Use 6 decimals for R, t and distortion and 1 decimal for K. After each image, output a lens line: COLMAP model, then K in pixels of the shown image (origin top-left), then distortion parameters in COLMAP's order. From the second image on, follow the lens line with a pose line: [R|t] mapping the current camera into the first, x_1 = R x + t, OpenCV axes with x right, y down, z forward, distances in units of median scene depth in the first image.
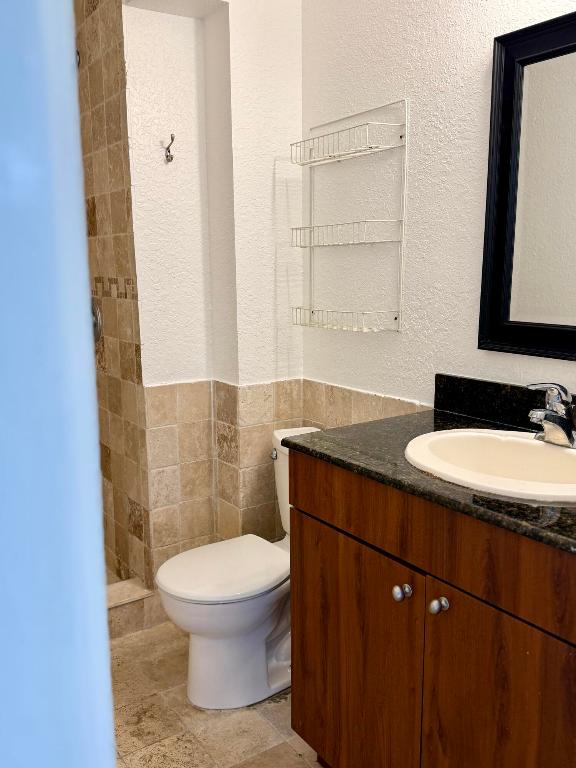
lens RADIAL K [[663.2, 0, 288.0], [0, 663.2, 384.0], [0, 0, 1]] dist [0.116055, -0.189814]
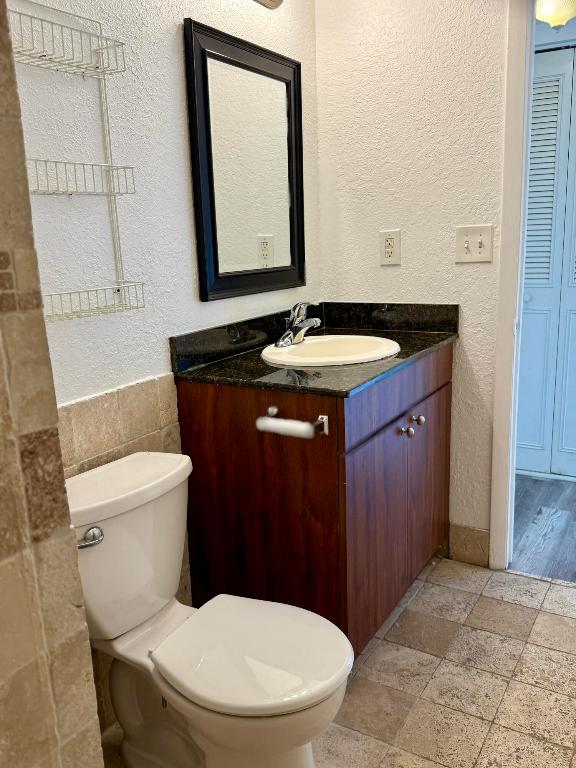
lens RADIAL K [[663.2, 0, 288.0], [0, 663.2, 384.0], [0, 0, 1]] dist [0.116055, -0.189814]
pose [[-0.418623, -0.184954, 0.889127, -0.478256], [0.189714, 0.939632, 0.284782, -0.129530], [-0.888123, 0.287896, -0.358263, 0.794263]]
